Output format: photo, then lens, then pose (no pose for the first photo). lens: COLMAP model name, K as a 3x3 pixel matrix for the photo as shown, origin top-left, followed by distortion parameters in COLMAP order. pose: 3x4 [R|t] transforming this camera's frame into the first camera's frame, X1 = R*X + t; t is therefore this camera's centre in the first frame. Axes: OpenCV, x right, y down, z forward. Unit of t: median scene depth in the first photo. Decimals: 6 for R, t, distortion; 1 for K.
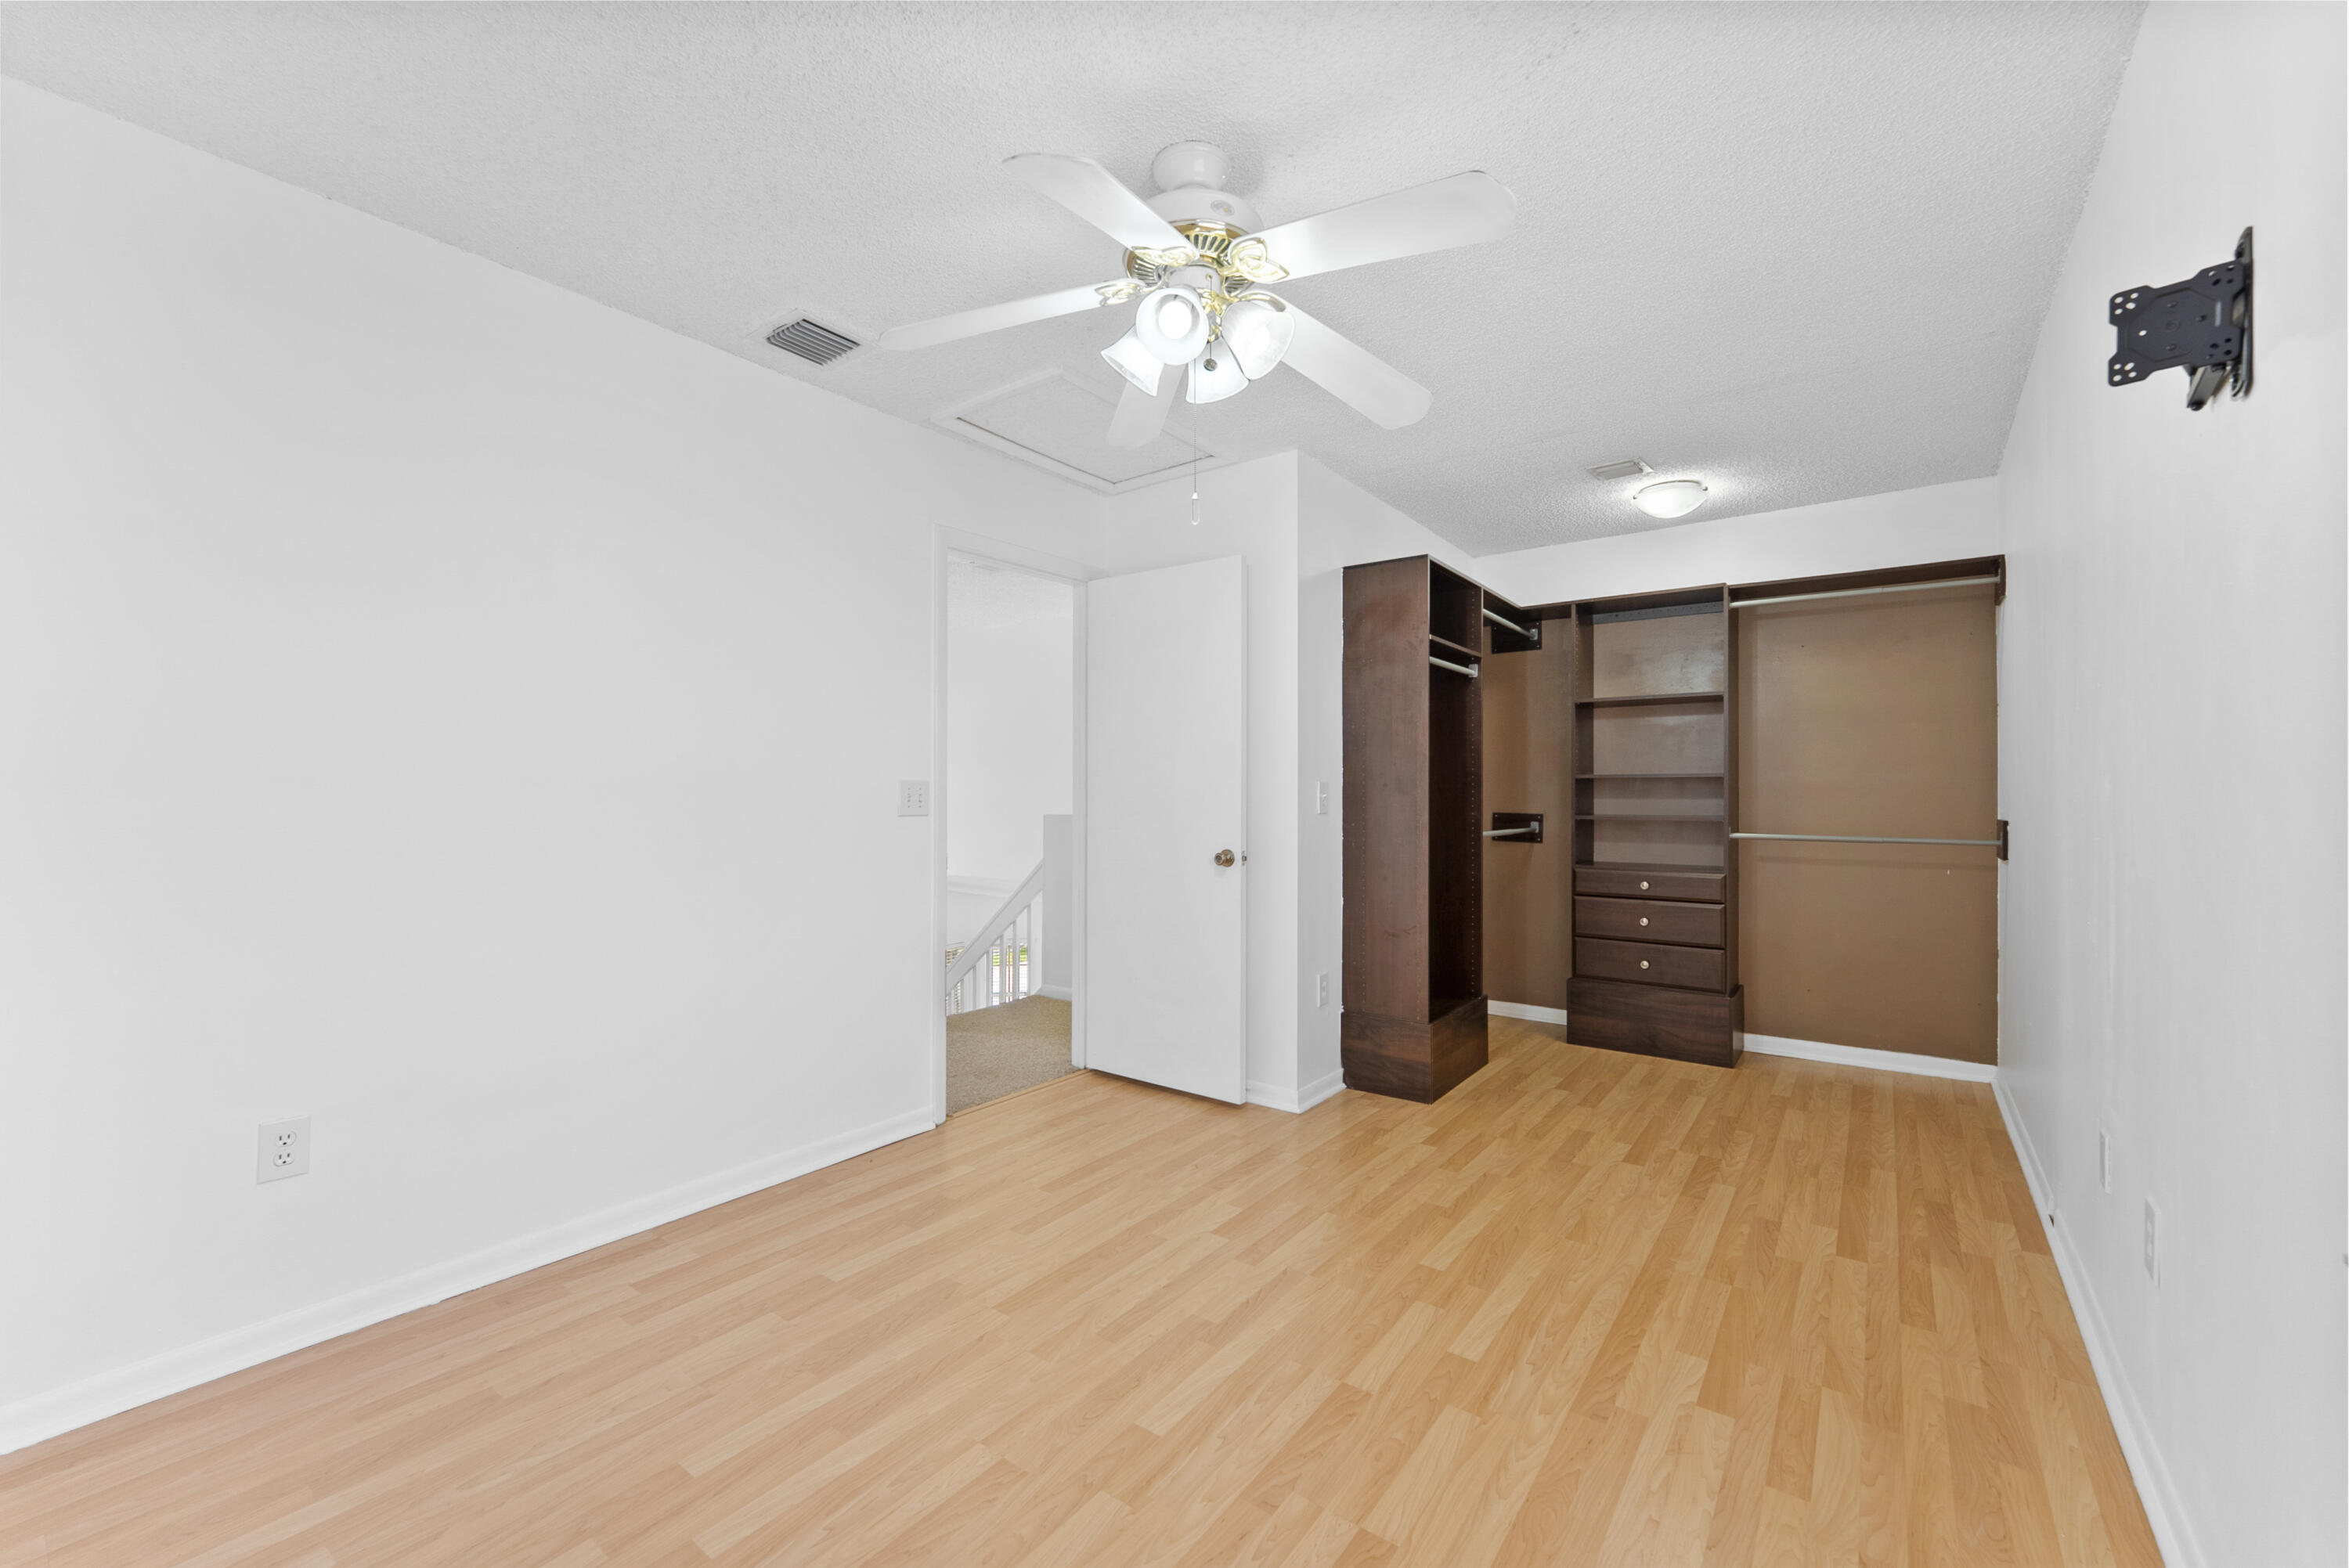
lens RADIAL K [[940.8, 0, 1186.0], [0, 940.8, 786.0], [0, 0, 1]] dist [-0.004365, -0.000036]
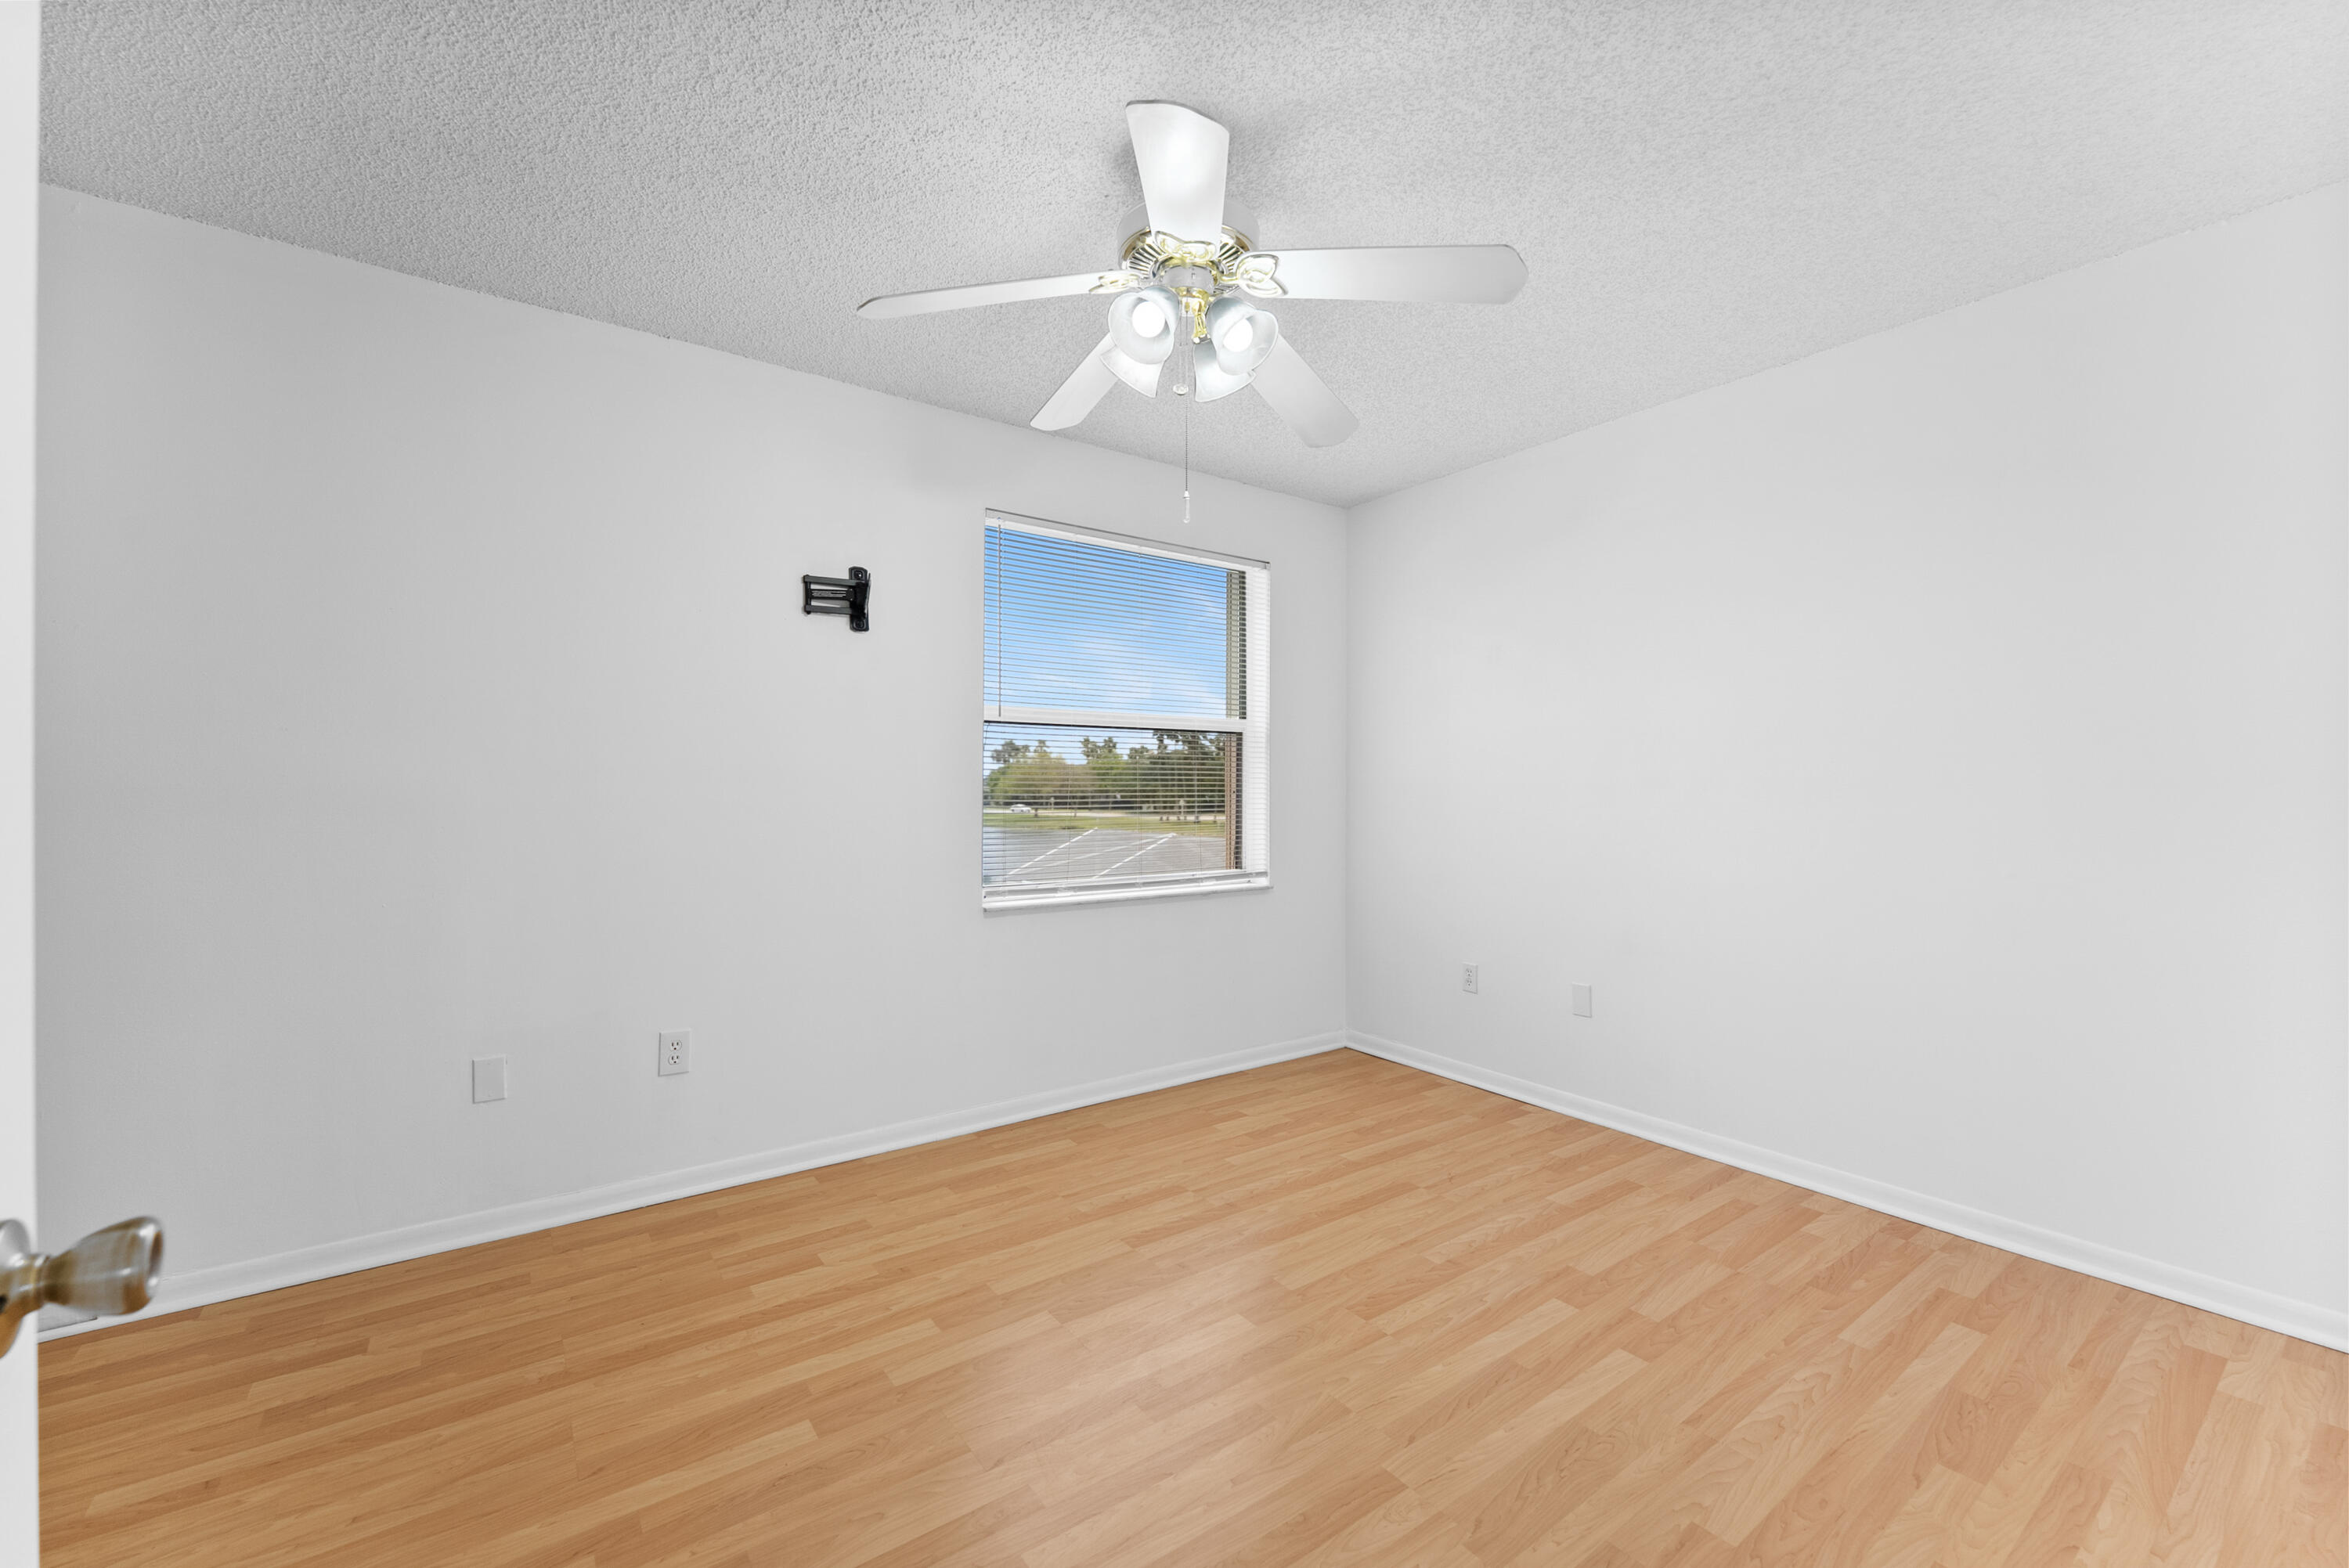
lens RADIAL K [[940.8, 0, 1170.0], [0, 940.8, 782.4], [0, 0, 1]] dist [-0.004365, -0.000036]
pose [[-0.951633, -0.000559, 0.307236, -0.209188], [-0.004389, 0.999921, -0.011776, 0.008672], [-0.307205, -0.012555, -0.951561, 1.448001]]
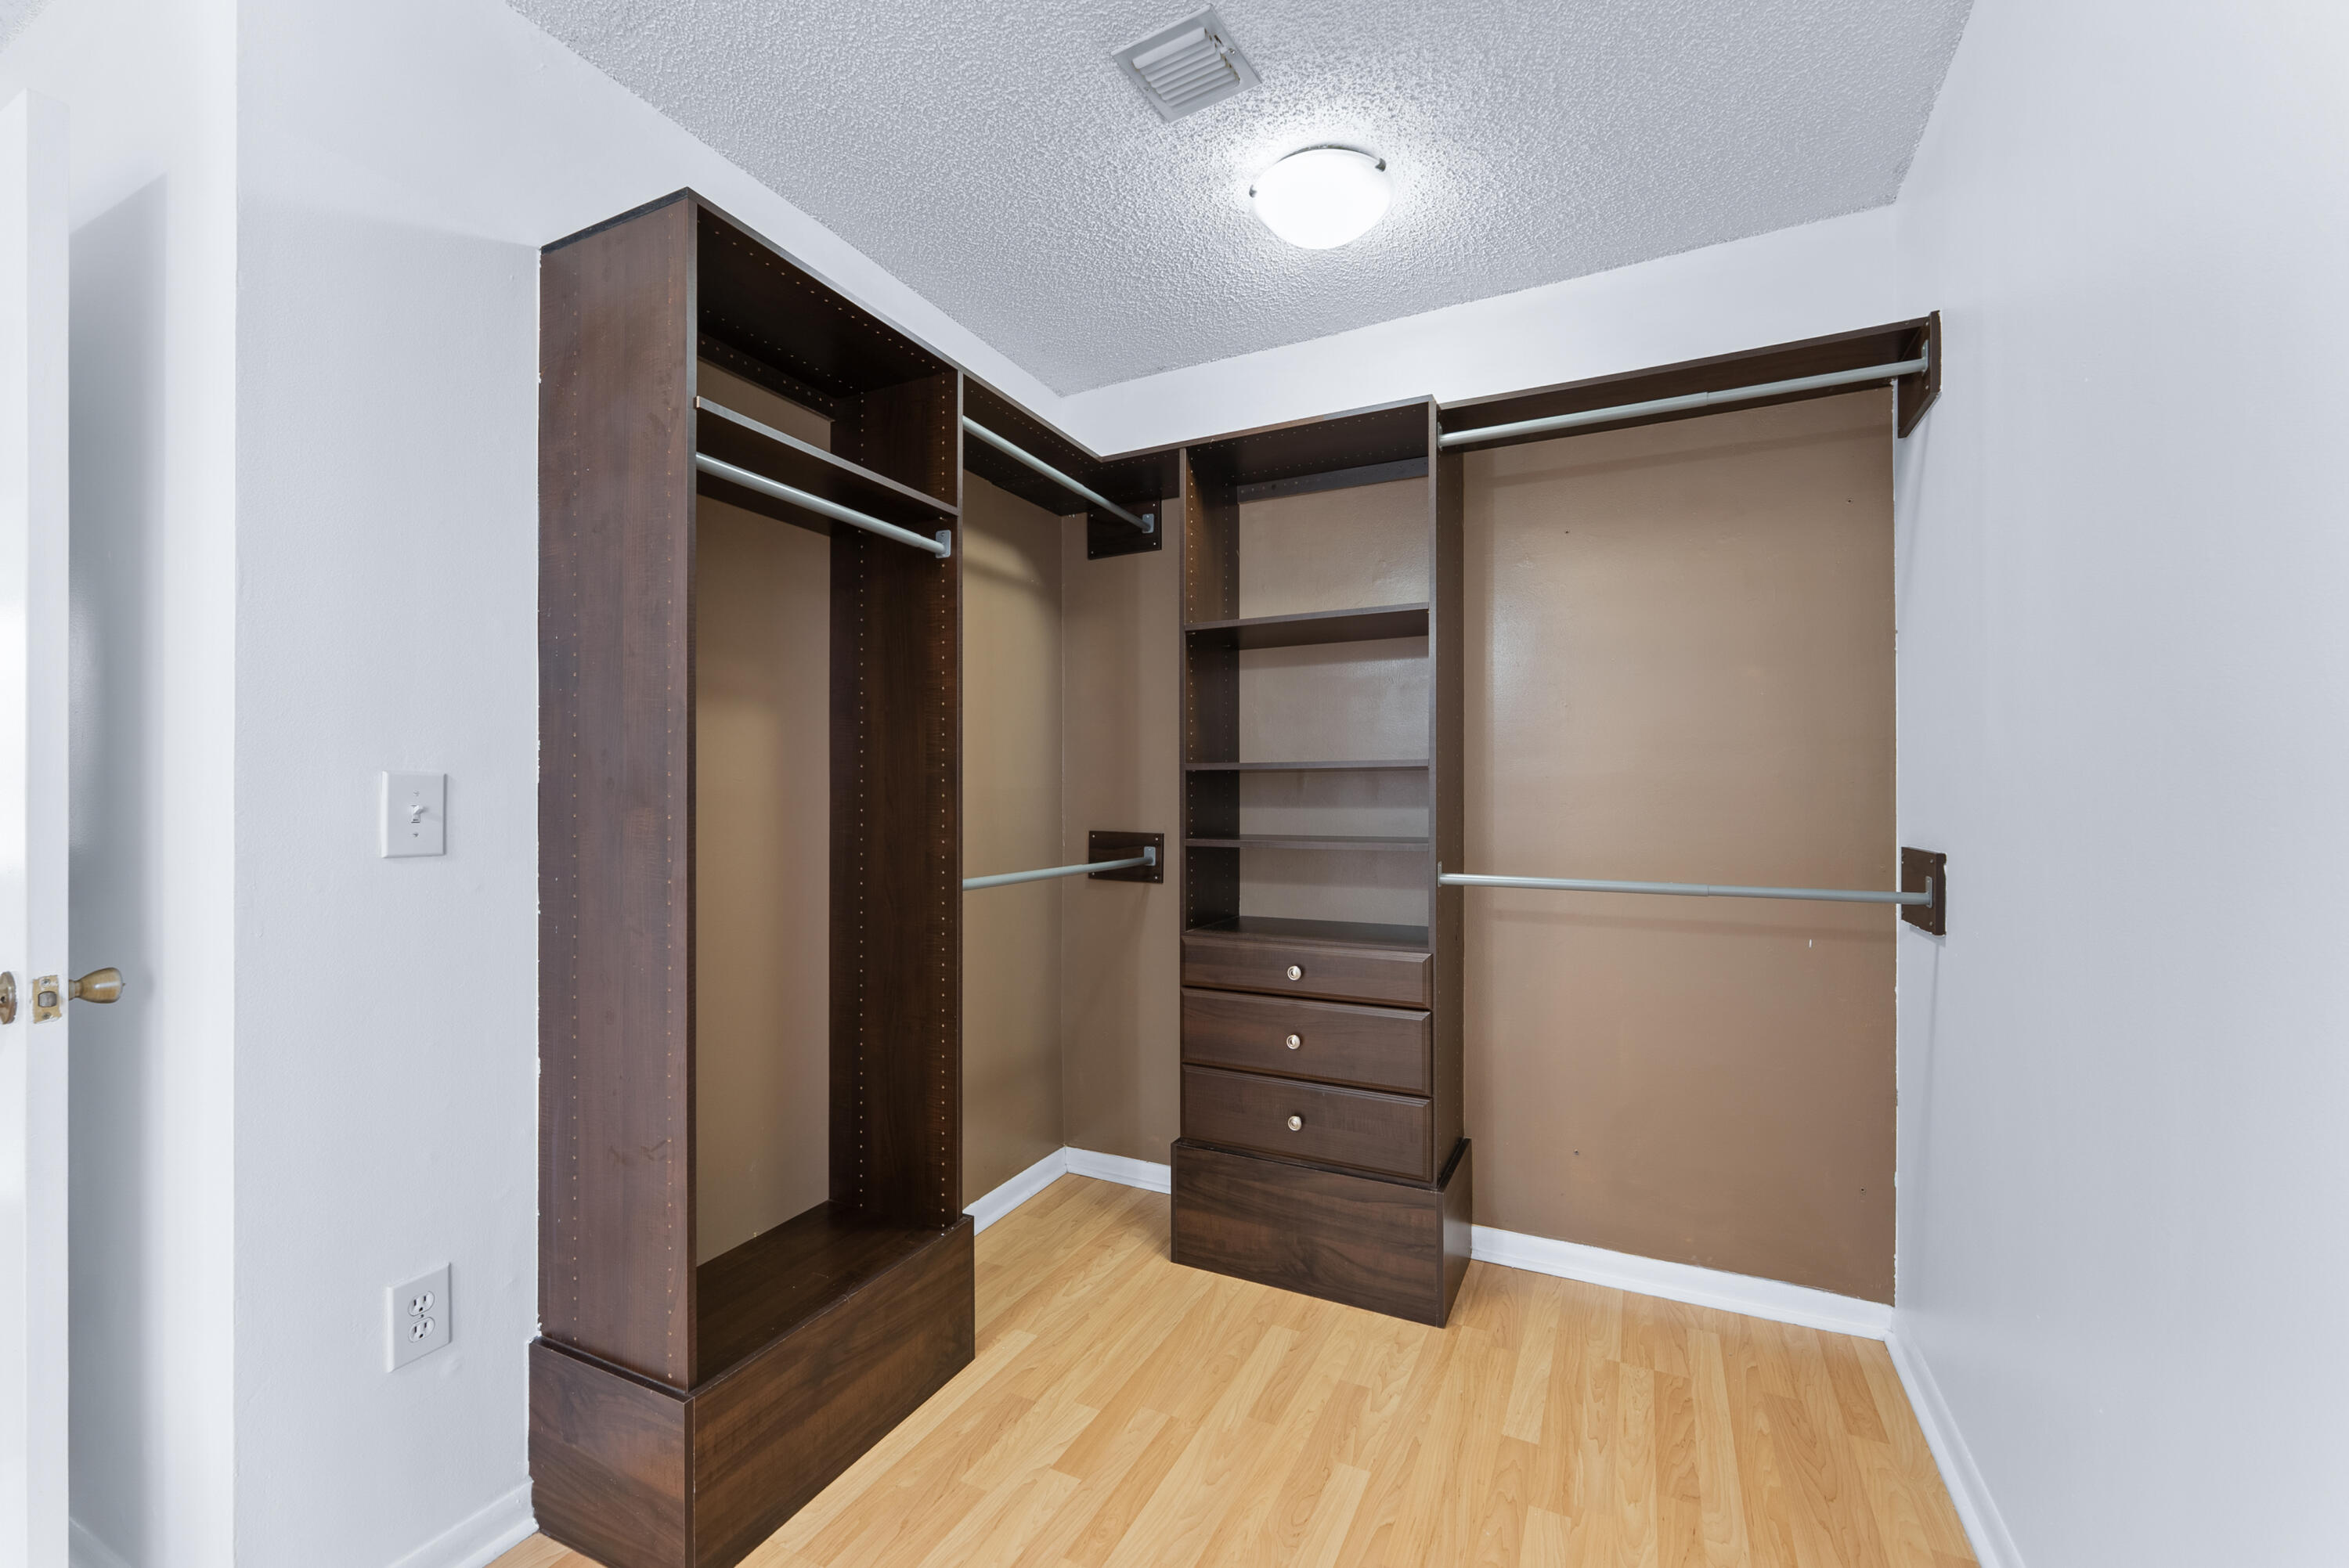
lens RADIAL K [[940.8, 0, 1190.4], [0, 940.8, 792.7], [0, 0, 1]] dist [-0.004365, -0.000036]
pose [[0.982069, -0.002478, 0.188504, 0.362593], [0.001533, 0.999986, 0.005160, 0.002254], [-0.188514, -0.004778, 0.982059, 0.540347]]
